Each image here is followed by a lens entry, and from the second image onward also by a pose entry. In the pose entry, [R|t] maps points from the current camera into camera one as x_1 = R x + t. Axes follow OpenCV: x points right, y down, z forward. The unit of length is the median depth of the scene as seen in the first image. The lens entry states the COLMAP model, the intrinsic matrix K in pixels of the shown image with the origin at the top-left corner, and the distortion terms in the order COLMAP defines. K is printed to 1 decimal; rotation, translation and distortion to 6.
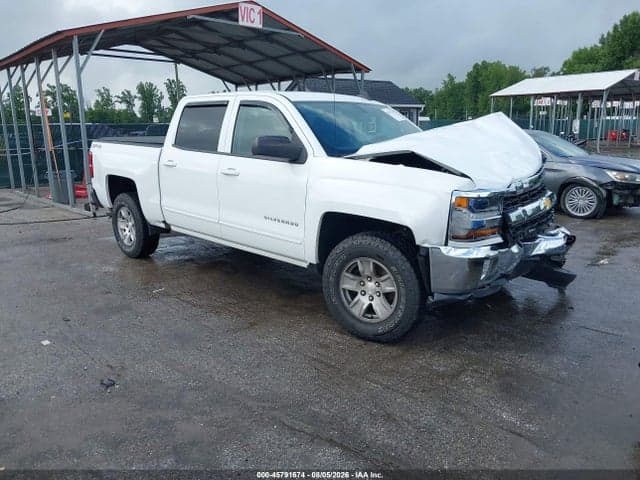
lens RADIAL K [[511.9, 0, 316.8], [0, 511.9, 241.3], [0, 0, 1]] dist [0.033922, -0.042193]
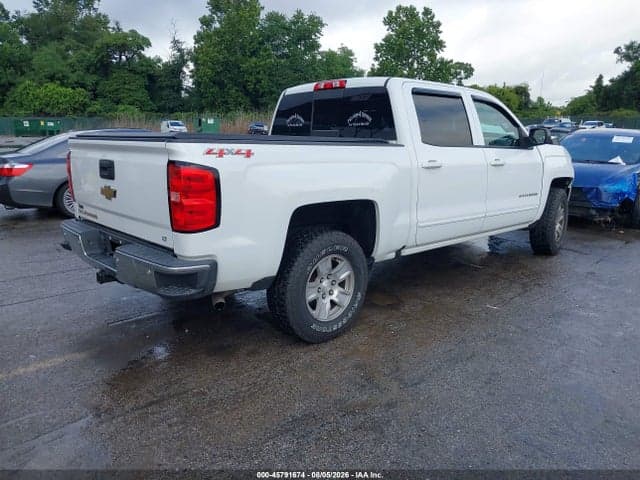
lens RADIAL K [[511.9, 0, 317.9], [0, 511.9, 236.5], [0, 0, 1]] dist [0.033922, -0.042193]
pose [[0.038371, -0.195128, 0.980027, -1.066740], [0.212508, 0.959908, 0.182802, -0.223198], [-0.976406, 0.201249, 0.078299, 1.116131]]
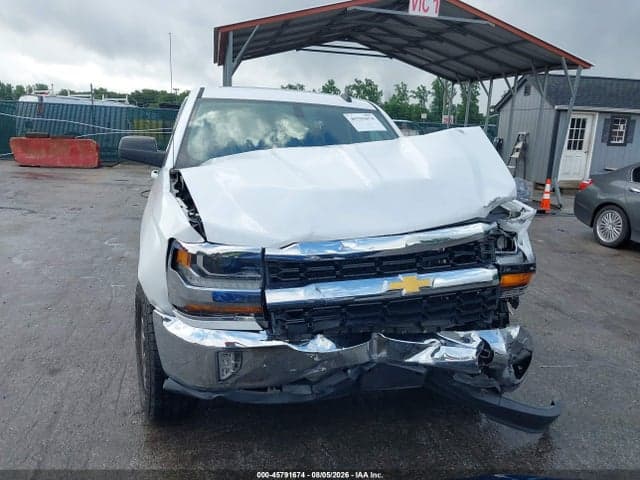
lens RADIAL K [[511.9, 0, 317.7], [0, 511.9, 238.2], [0, 0, 1]] dist [0.033922, -0.042193]
pose [[0.852803, 0.171141, -0.493395, 0.458271], [-0.170703, 0.984232, 0.046344, -0.098403], [0.493546, 0.044701, 0.868570, 0.307782]]
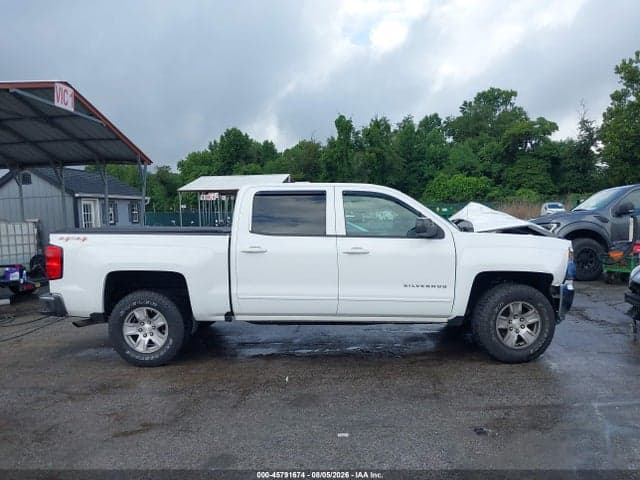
lens RADIAL K [[511.9, 0, 324.3], [0, 511.9, 241.8], [0, 0, 1]] dist [0.033922, -0.042193]
pose [[0.743117, -0.041306, 0.667885, -0.824926], [0.158018, 0.980697, -0.115166, -0.032709], [-0.650236, 0.191120, 0.735300, 0.187995]]
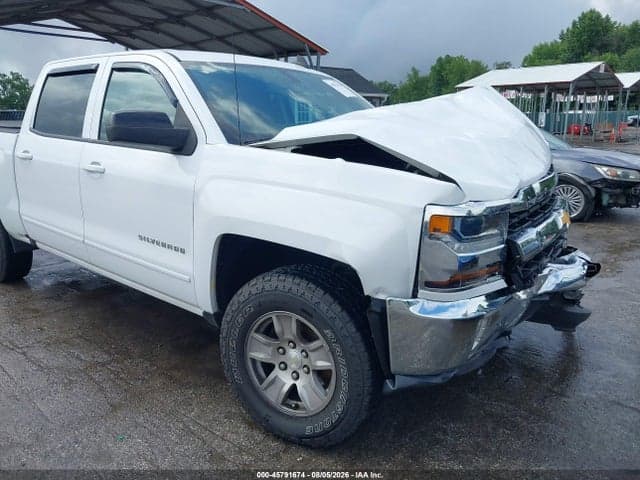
lens RADIAL K [[511.9, 0, 318.2], [0, 511.9, 238.6], [0, 0, 1]] dist [0.033922, -0.042193]
pose [[0.997674, -0.006974, 0.067811, 0.064283], [0.006437, 0.999946, 0.008132, -0.039870], [-0.067864, -0.007677, 0.997665, 0.264729]]
